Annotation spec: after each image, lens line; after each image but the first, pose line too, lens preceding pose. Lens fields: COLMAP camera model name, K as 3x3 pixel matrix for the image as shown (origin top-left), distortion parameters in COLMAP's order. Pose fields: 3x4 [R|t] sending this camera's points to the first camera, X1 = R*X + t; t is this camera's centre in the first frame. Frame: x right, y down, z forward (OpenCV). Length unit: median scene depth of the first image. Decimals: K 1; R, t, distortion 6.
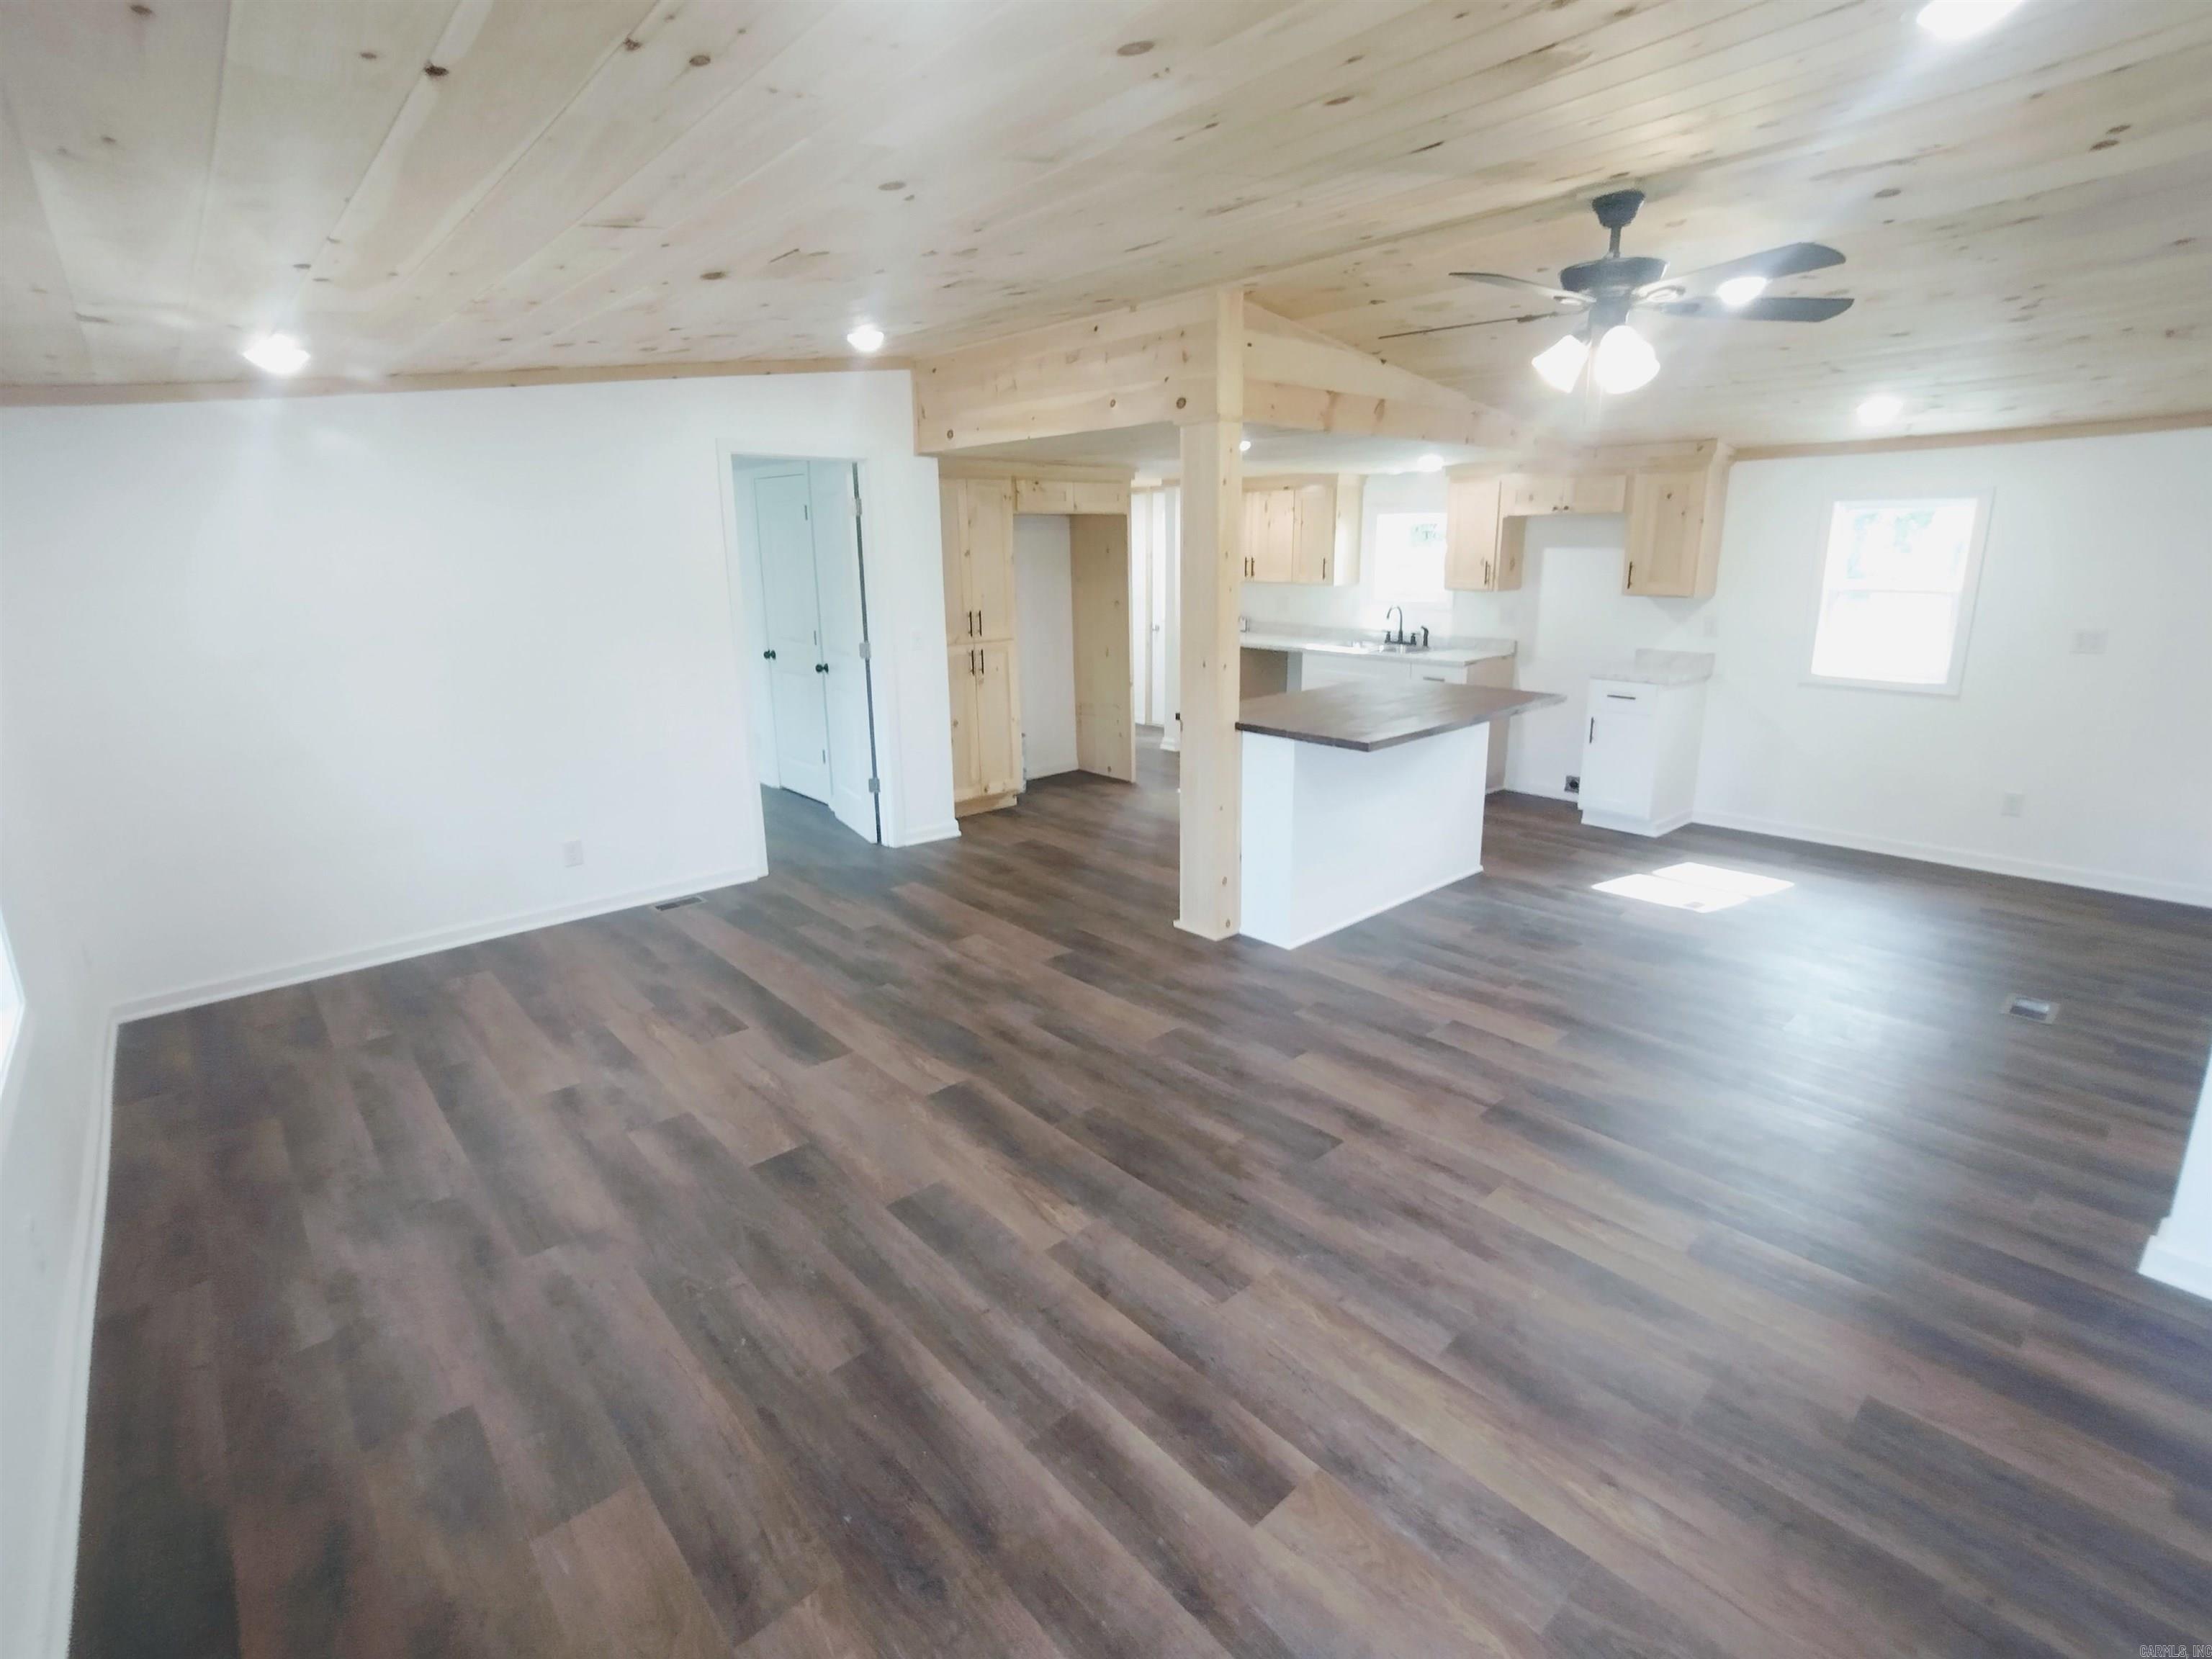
lens RADIAL K [[1021.5, 0, 1104.6], [0, 1021.5, 819.5], [0, 0, 1]] dist [-0.003740, 0.002327]
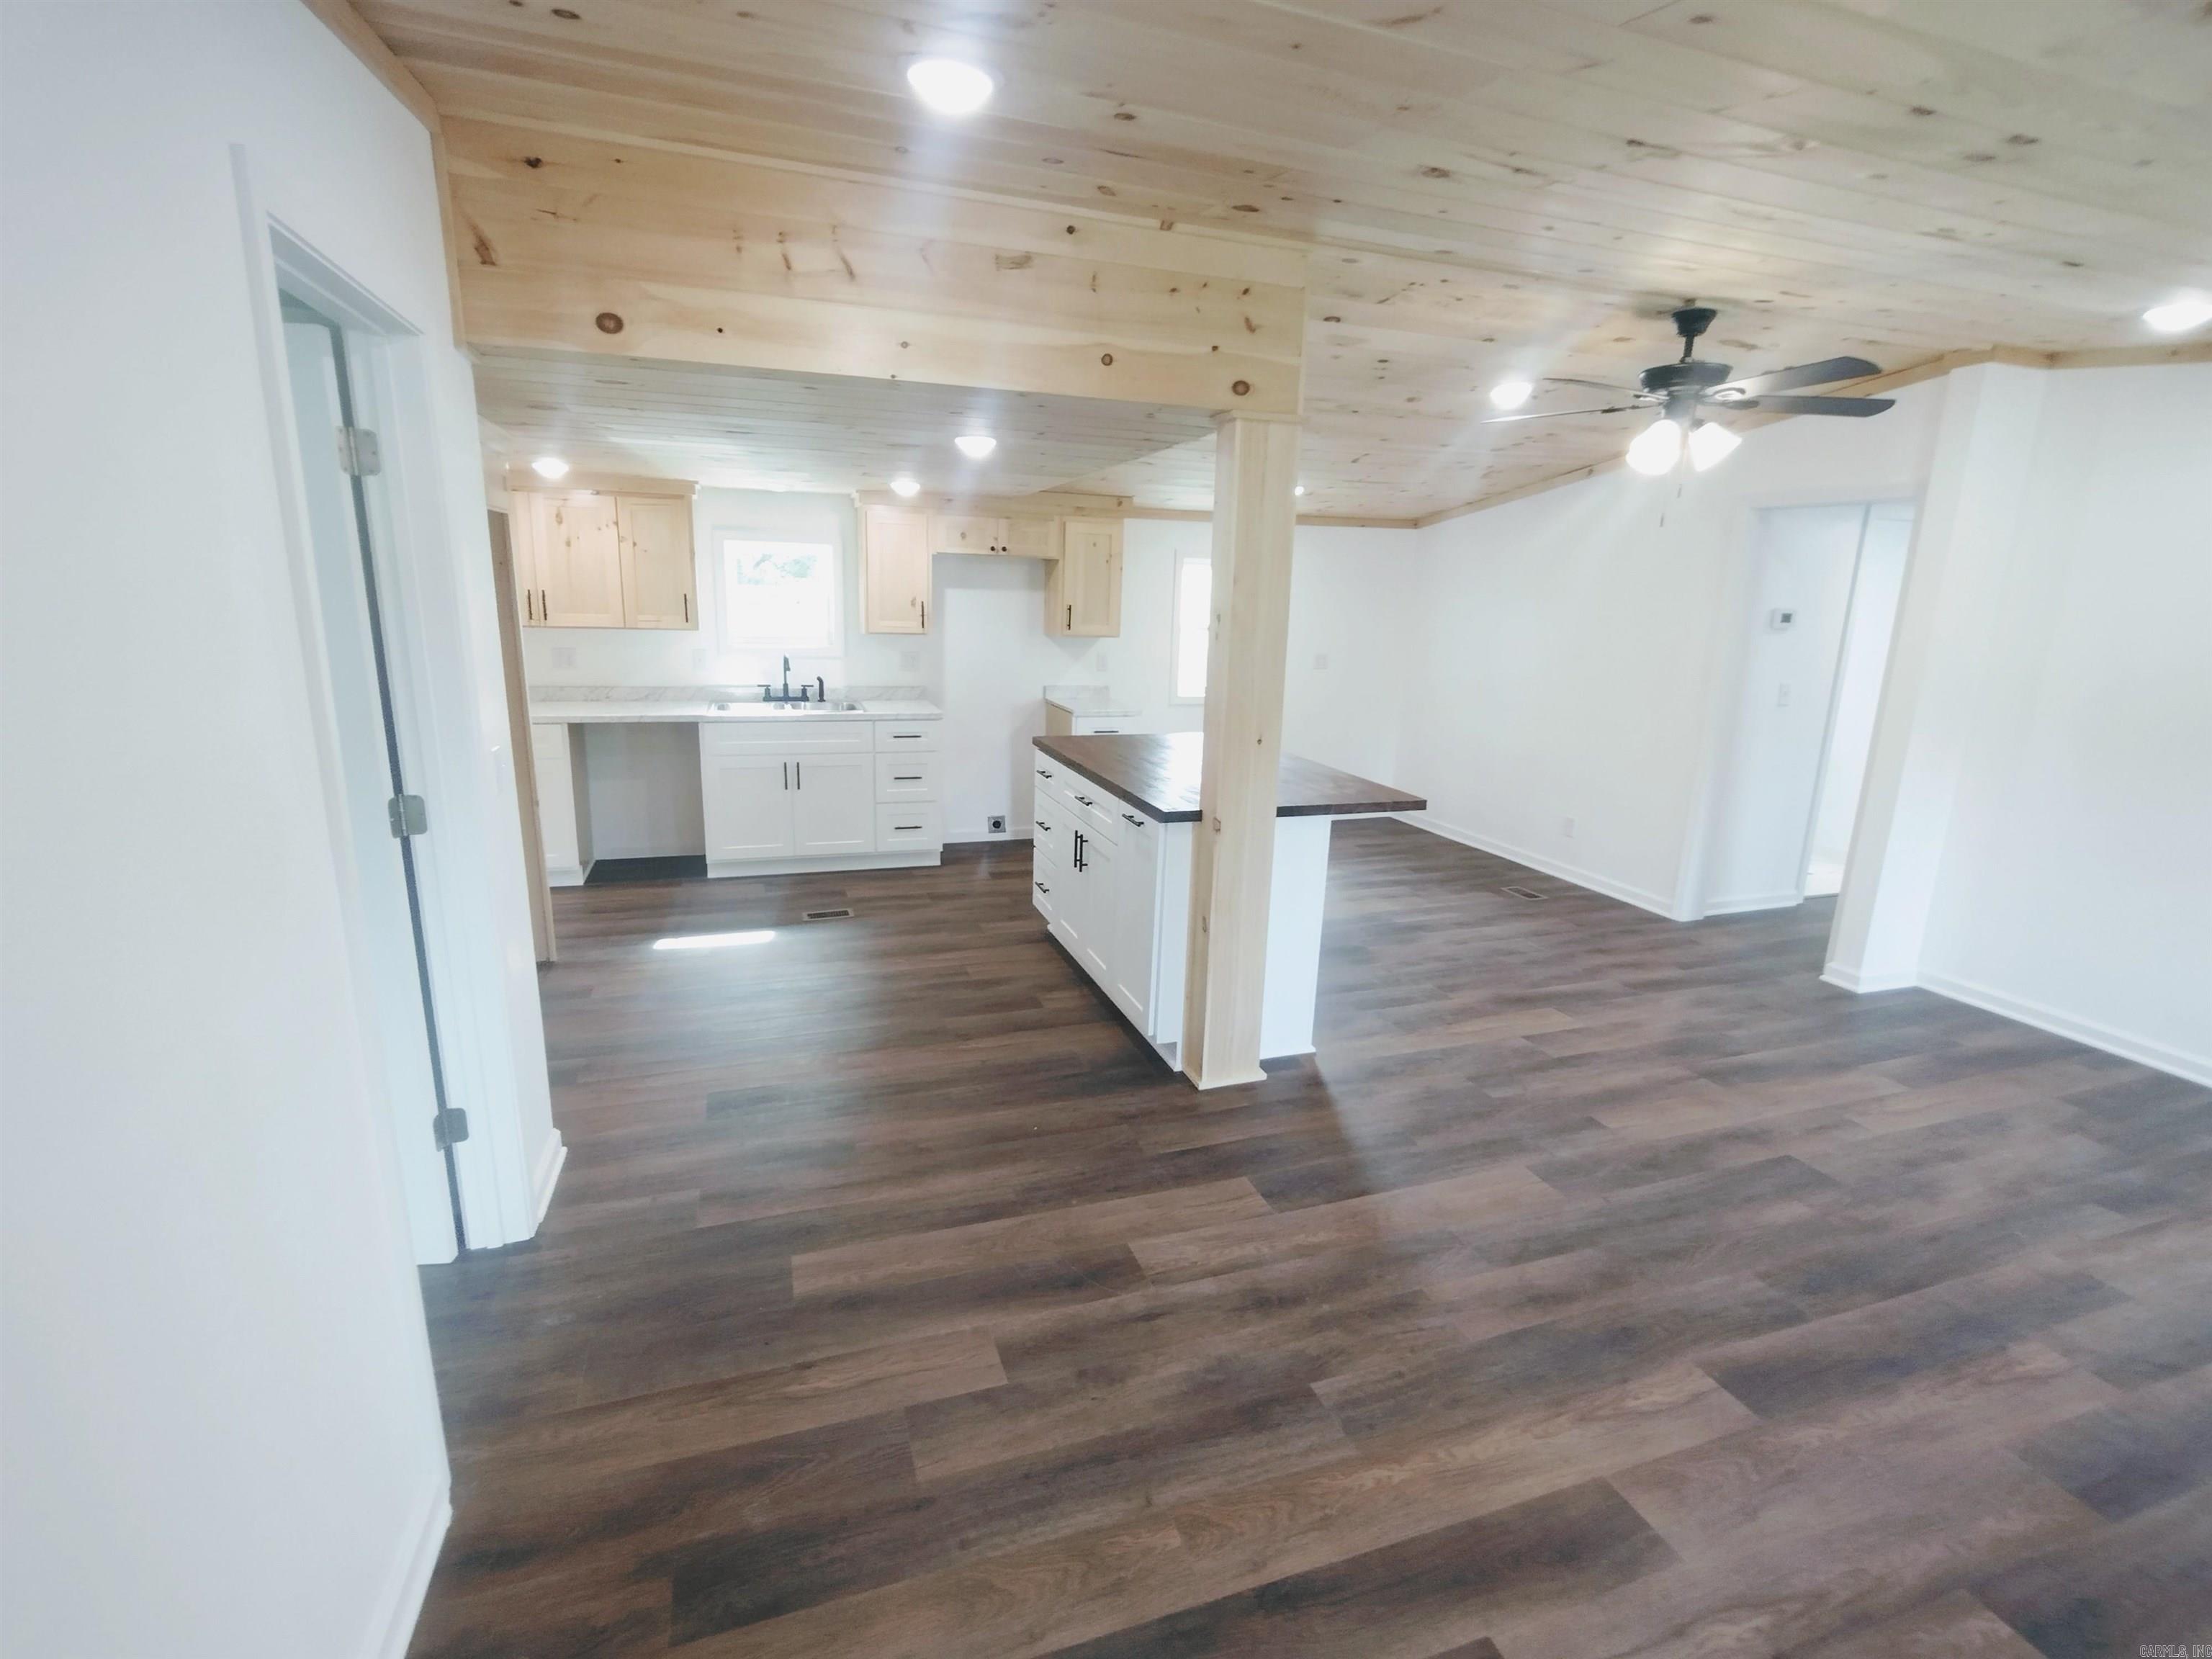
lens RADIAL K [[1021.5, 0, 1105.5], [0, 1021.5, 834.7], [0, 0, 1]] dist [-0.003740, 0.002327]
pose [[0.397630, -0.194423, 0.896710, -0.756765], [0.211741, 0.970358, 0.116499, -0.227591], [-0.892780, 0.143547, 0.427011, 0.920923]]
